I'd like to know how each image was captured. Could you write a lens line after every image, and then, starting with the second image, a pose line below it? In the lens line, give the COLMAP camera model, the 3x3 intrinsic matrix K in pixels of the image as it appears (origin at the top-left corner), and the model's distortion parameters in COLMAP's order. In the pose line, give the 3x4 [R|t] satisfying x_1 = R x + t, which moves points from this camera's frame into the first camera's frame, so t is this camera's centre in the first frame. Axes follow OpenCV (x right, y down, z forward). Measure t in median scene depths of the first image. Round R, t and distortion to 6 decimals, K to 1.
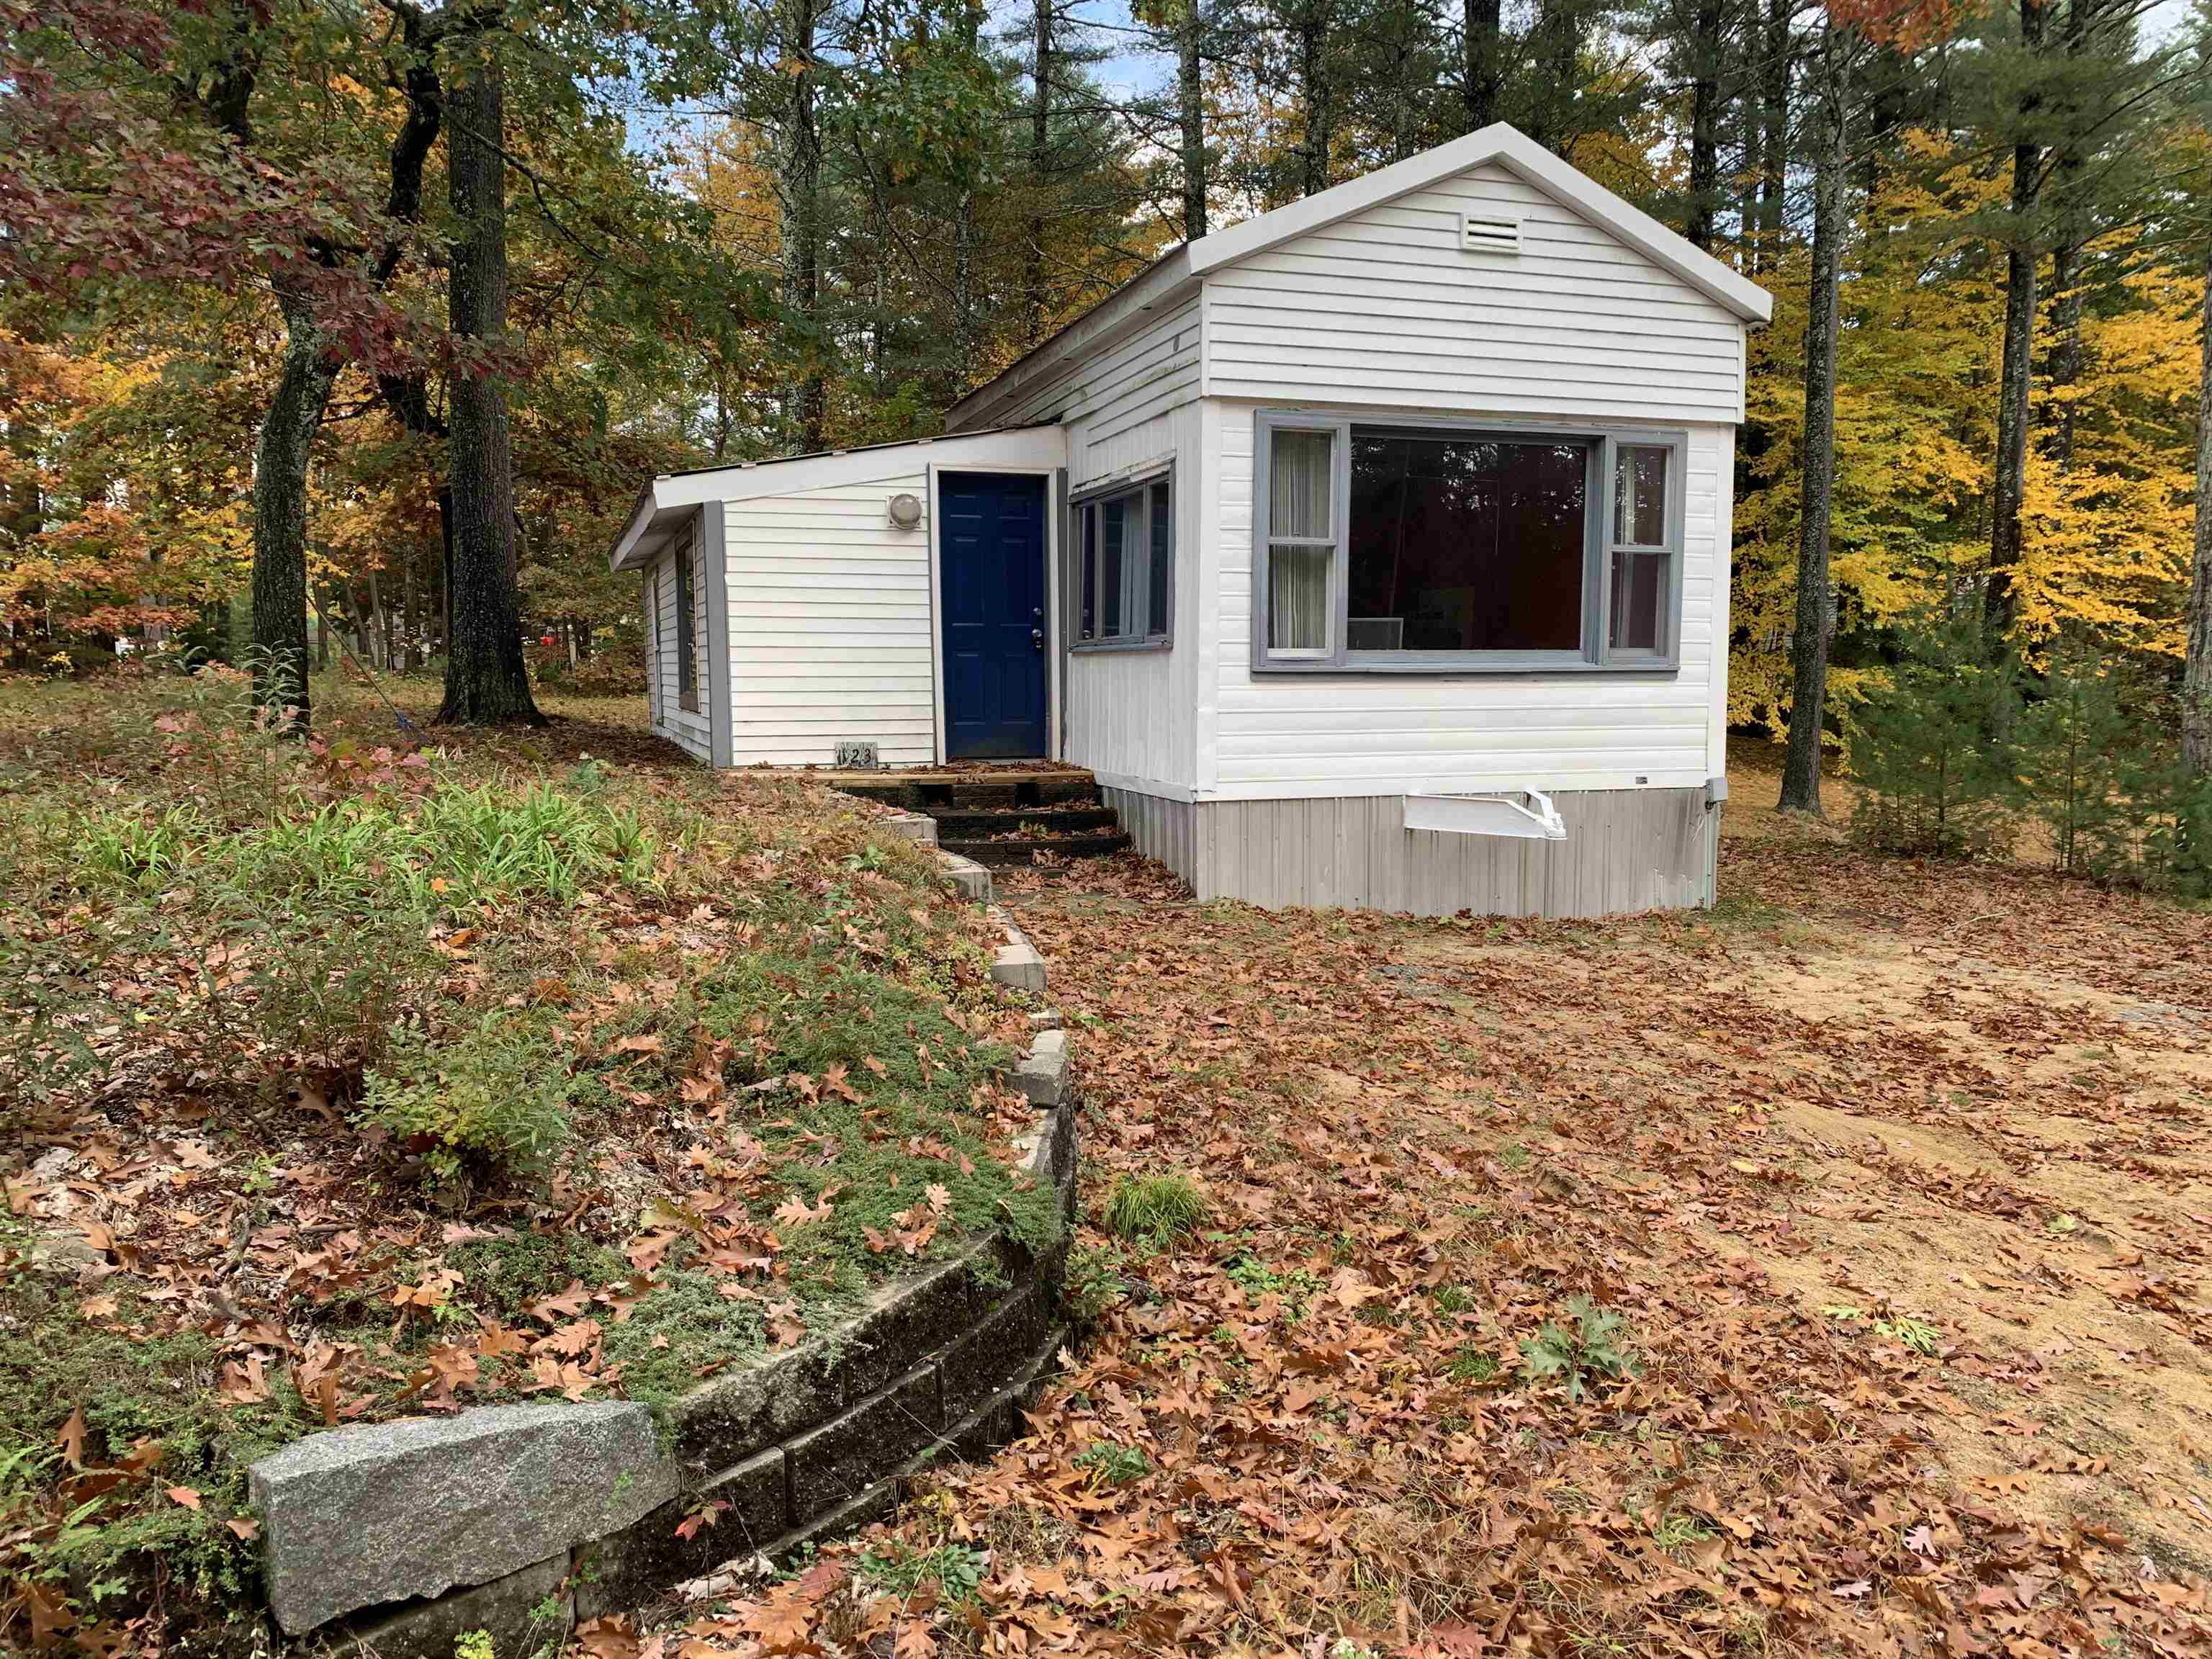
lens RADIAL K [[1683.5, 0, 1150.6], [0, 1683.5, 837.5], [0, 0, 1]] dist [0.039651, -0.076743]
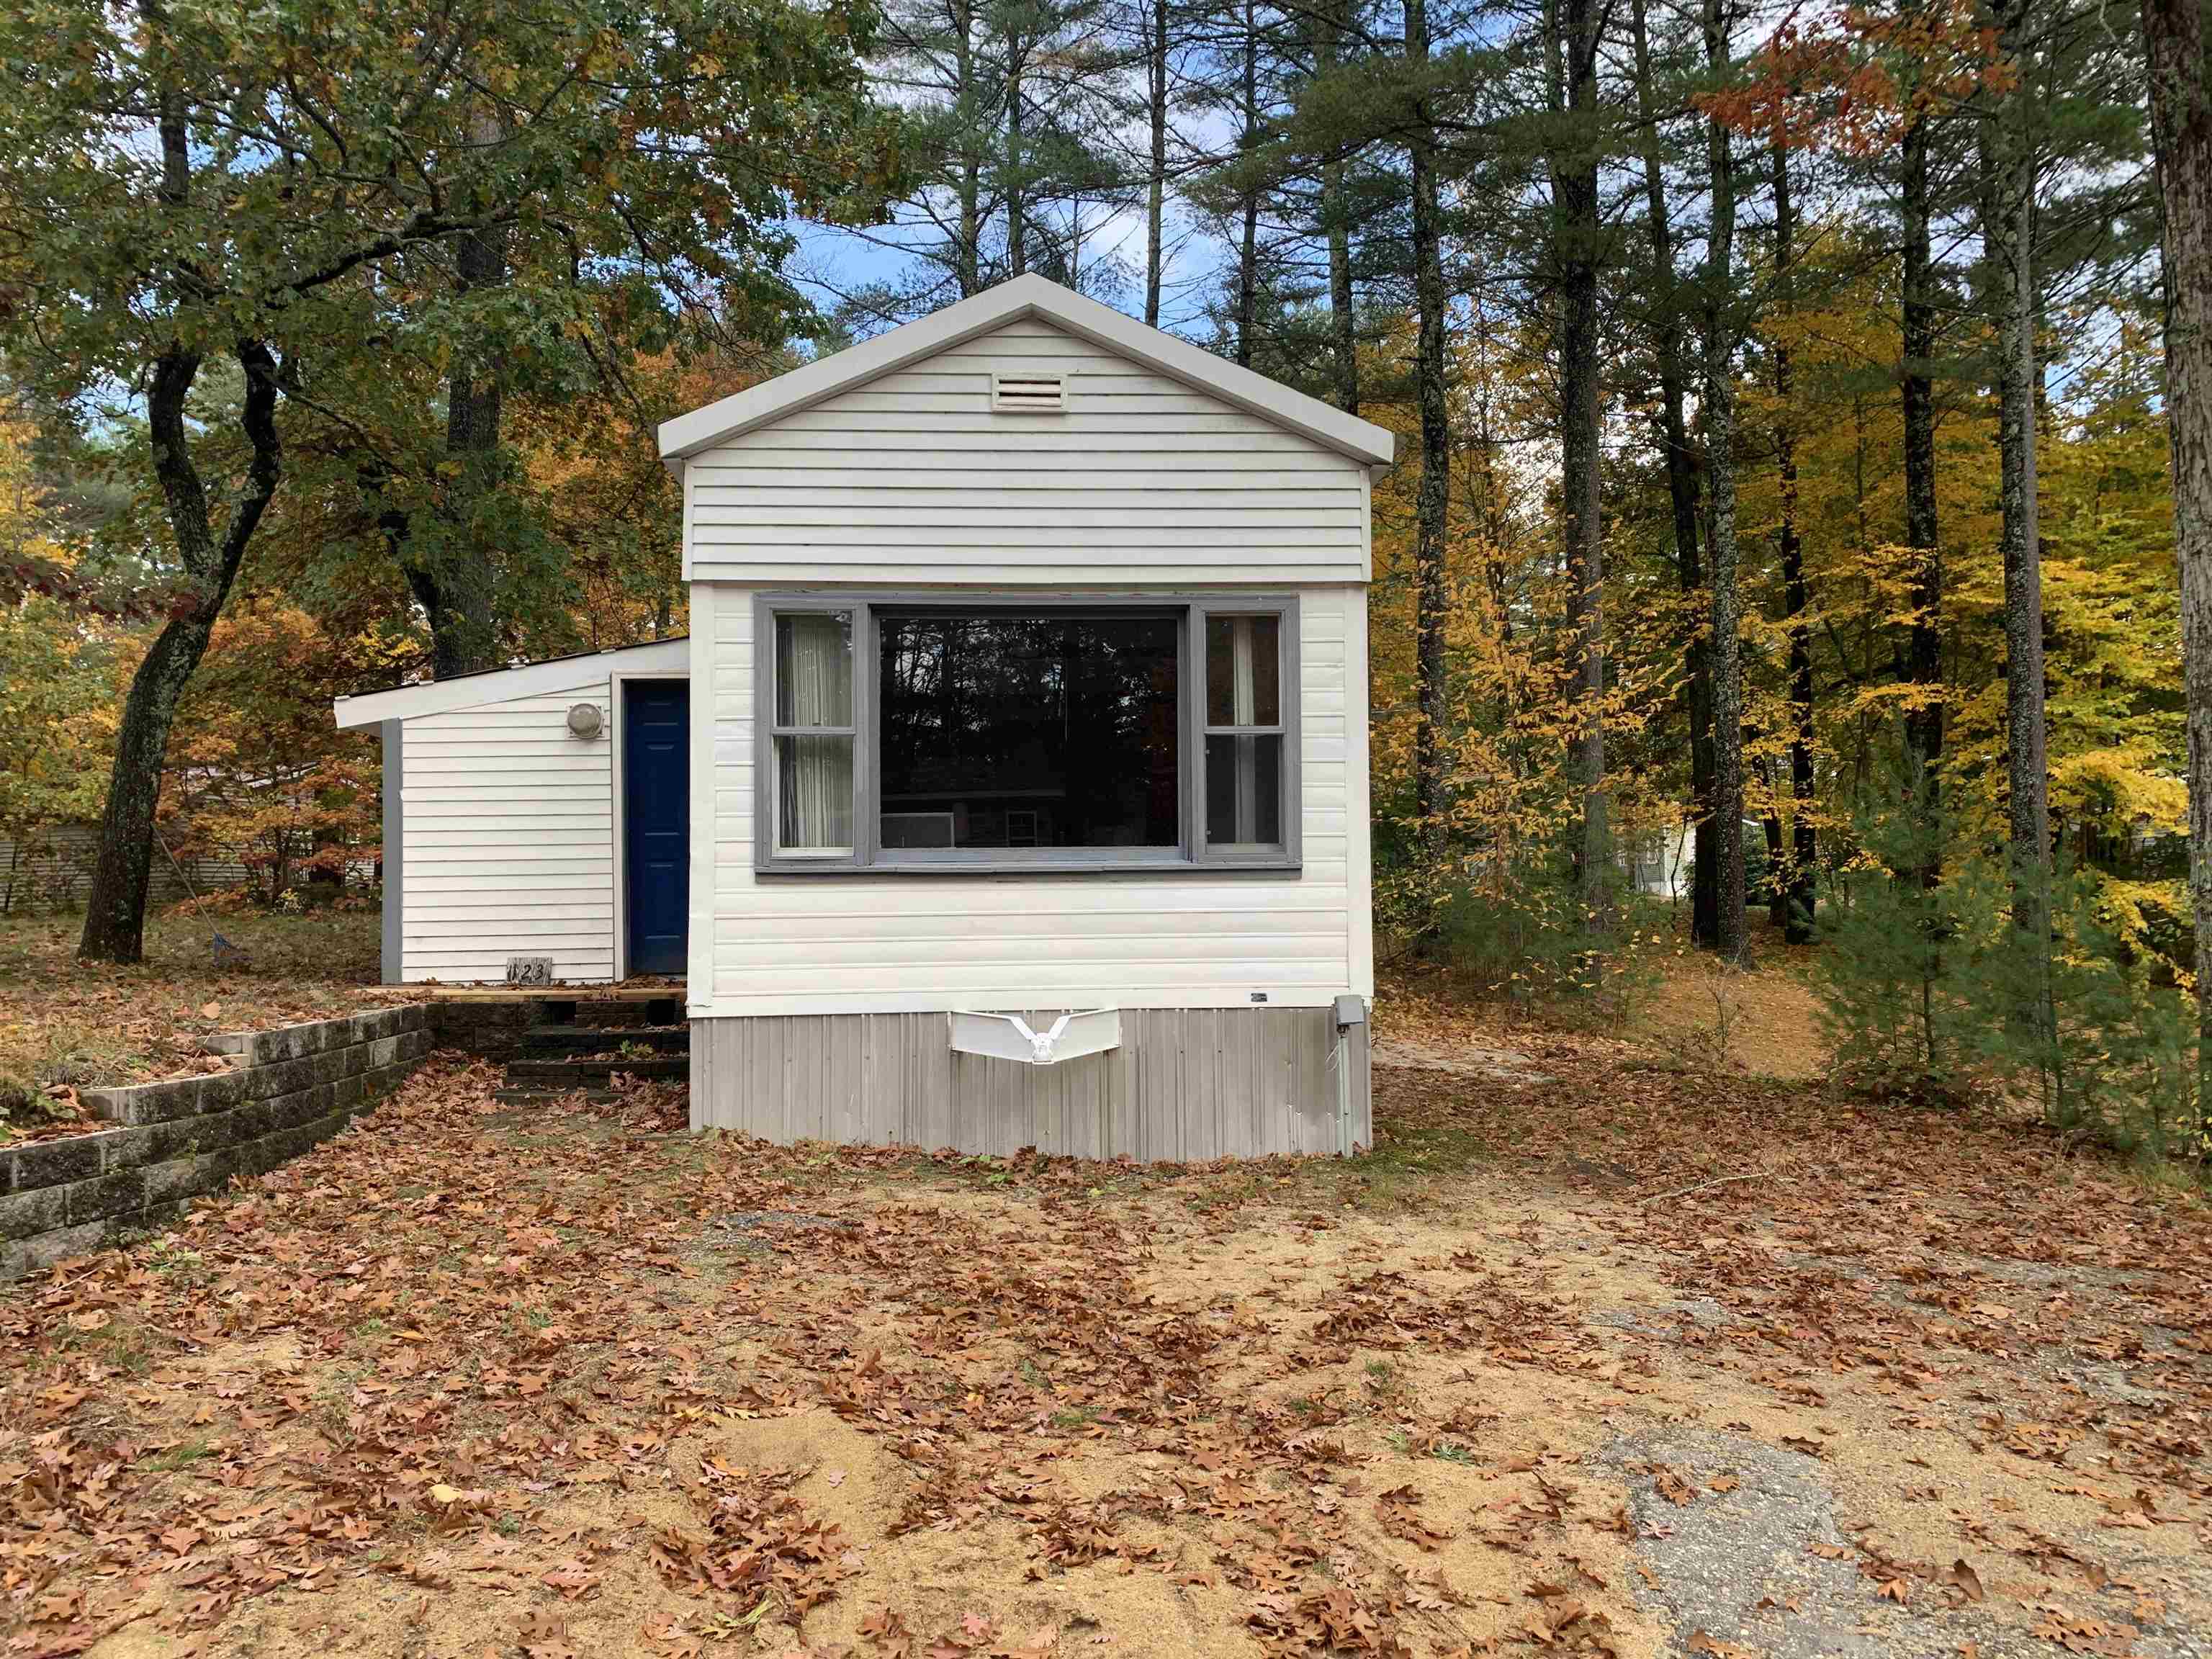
lens RADIAL K [[1686.6, 0, 1106.0], [0, 1686.6, 829.5], [0, 0, 1]] dist [0.061336, -0.086547]
pose [[0.965760, -0.021485, -0.258547, 0.442137], [-0.015225, 0.990154, -0.139154, 0.001294], [0.258991, 0.138326, 0.955923, 0.162962]]
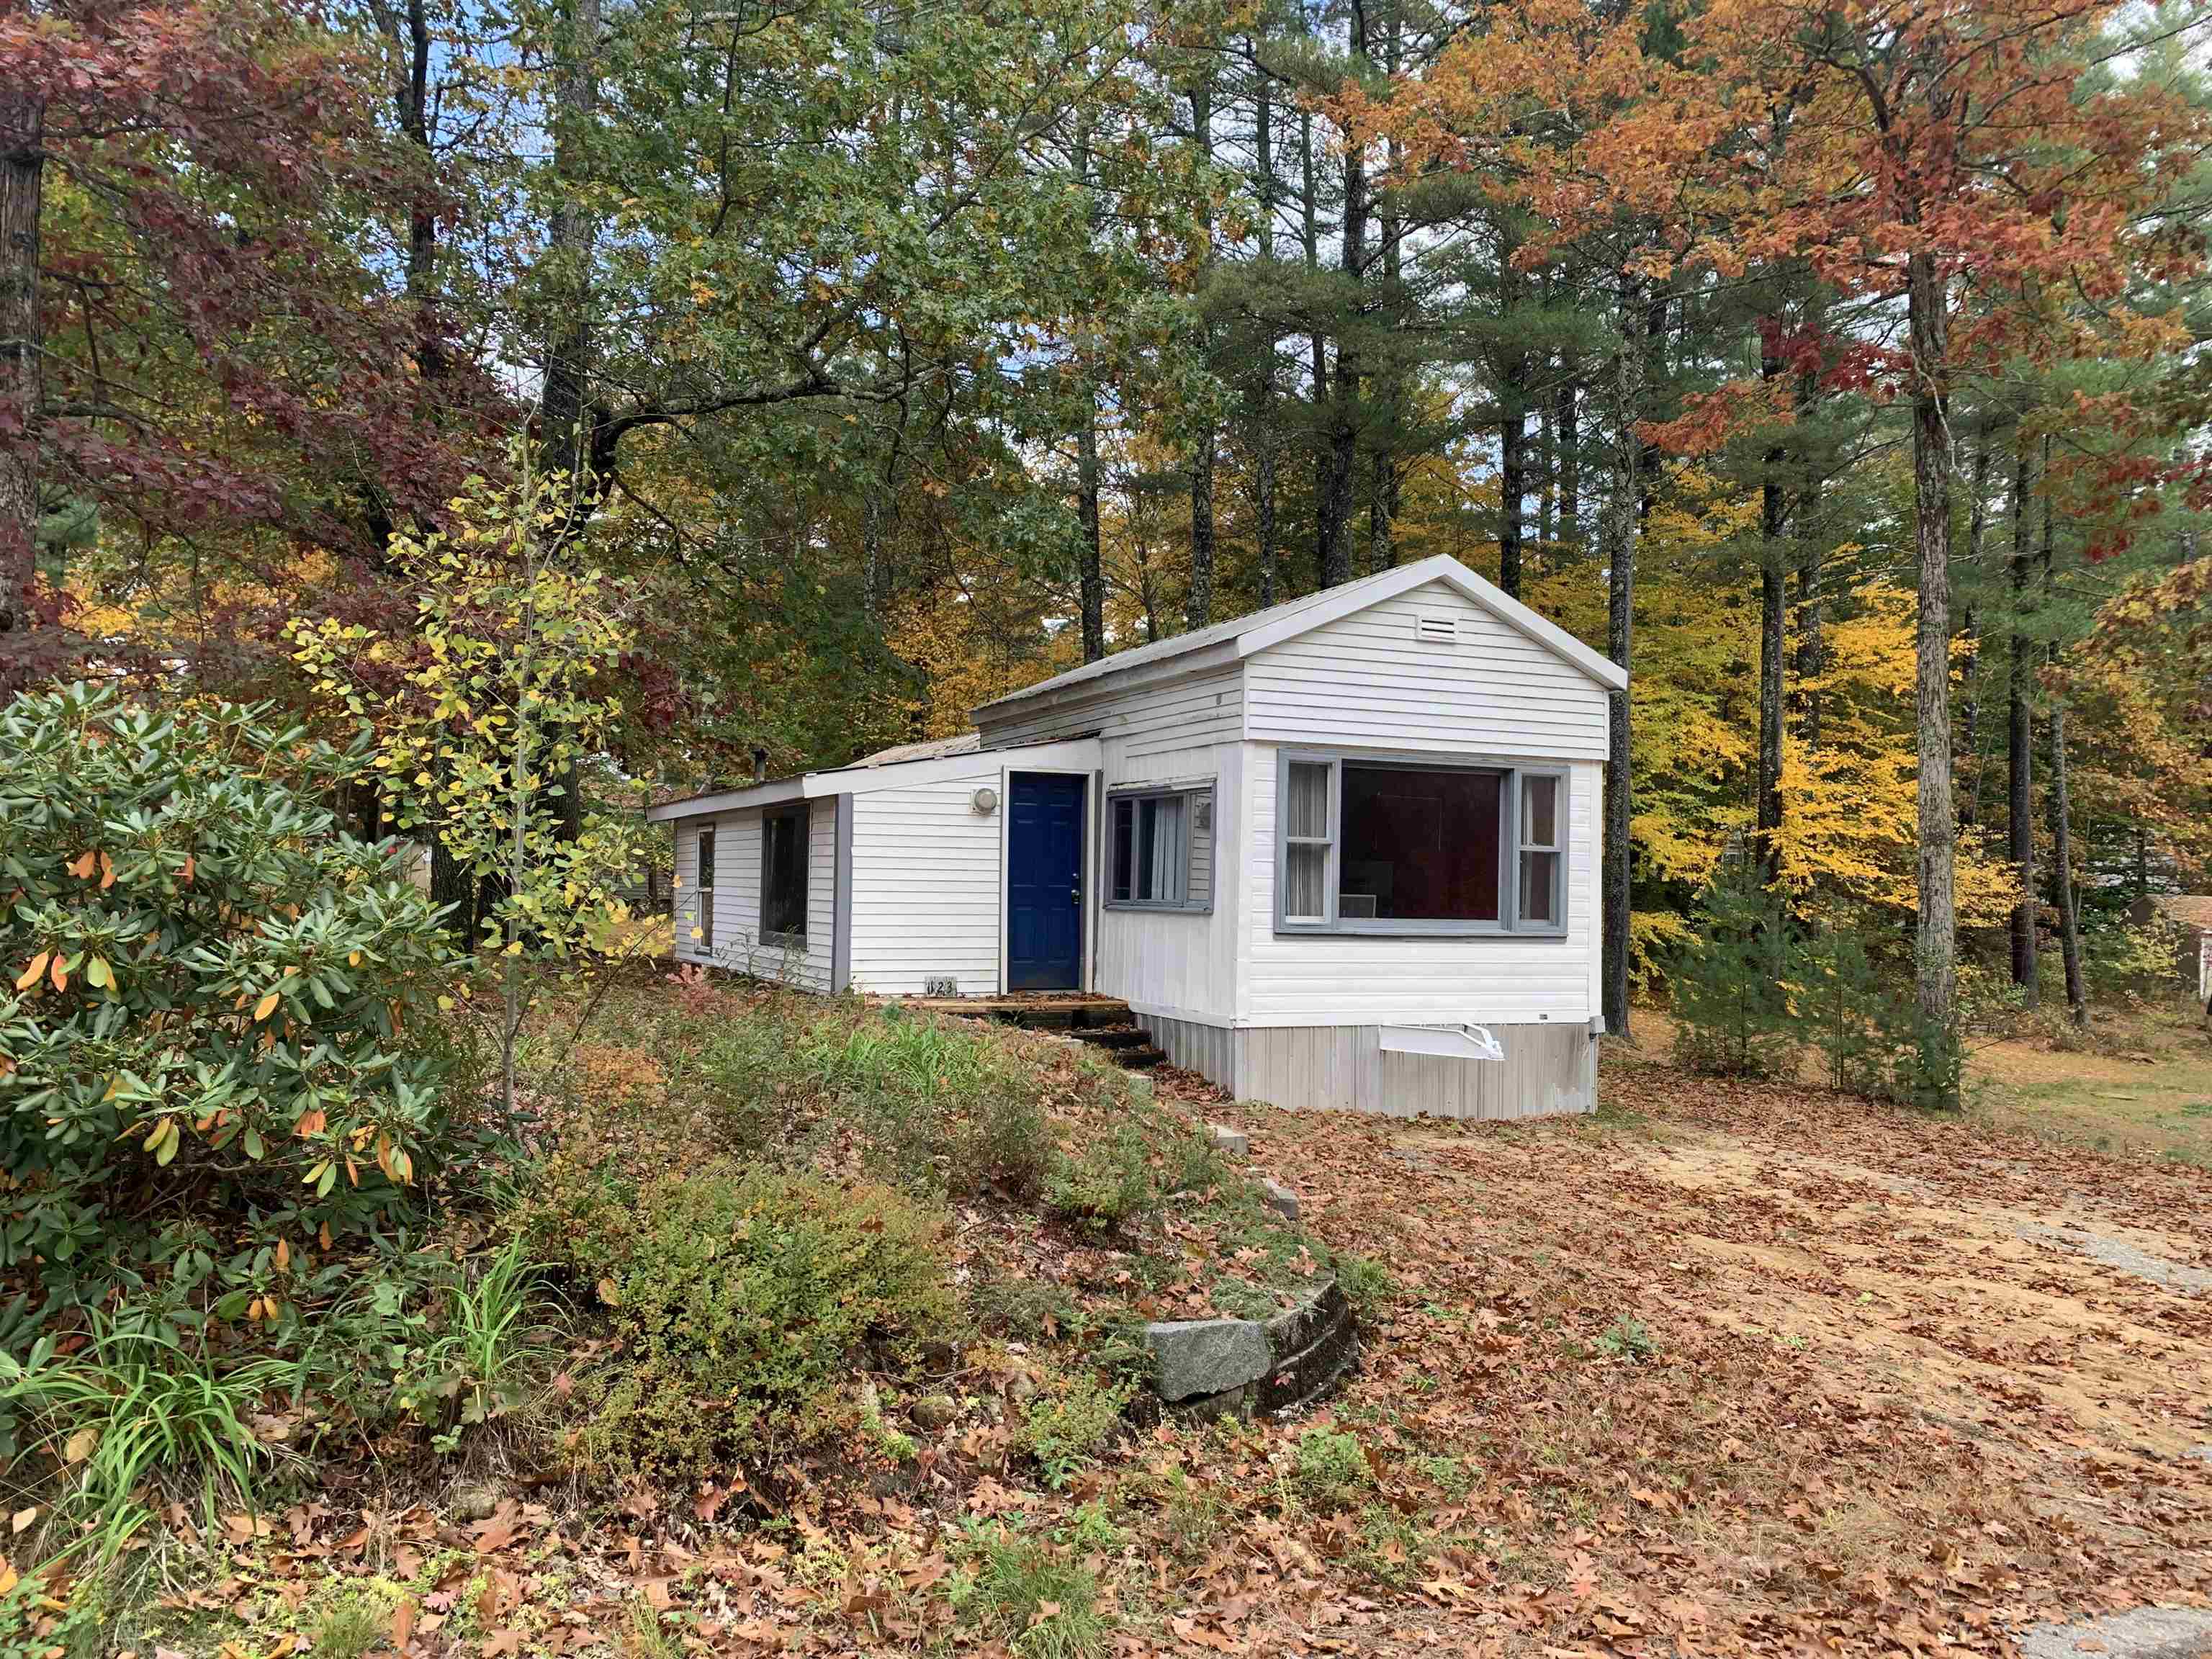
lens RADIAL K [[1643.0, 0, 1106.0], [0, 1643.0, 829.5], [0, 0, 1]] dist [0.038489, -0.139861]
pose [[0.995833, 0.024950, 0.087713, -0.180917], [-0.013084, 0.990985, -0.133332, -0.002054], [-0.090249, 0.131629, 0.987182, -0.298433]]
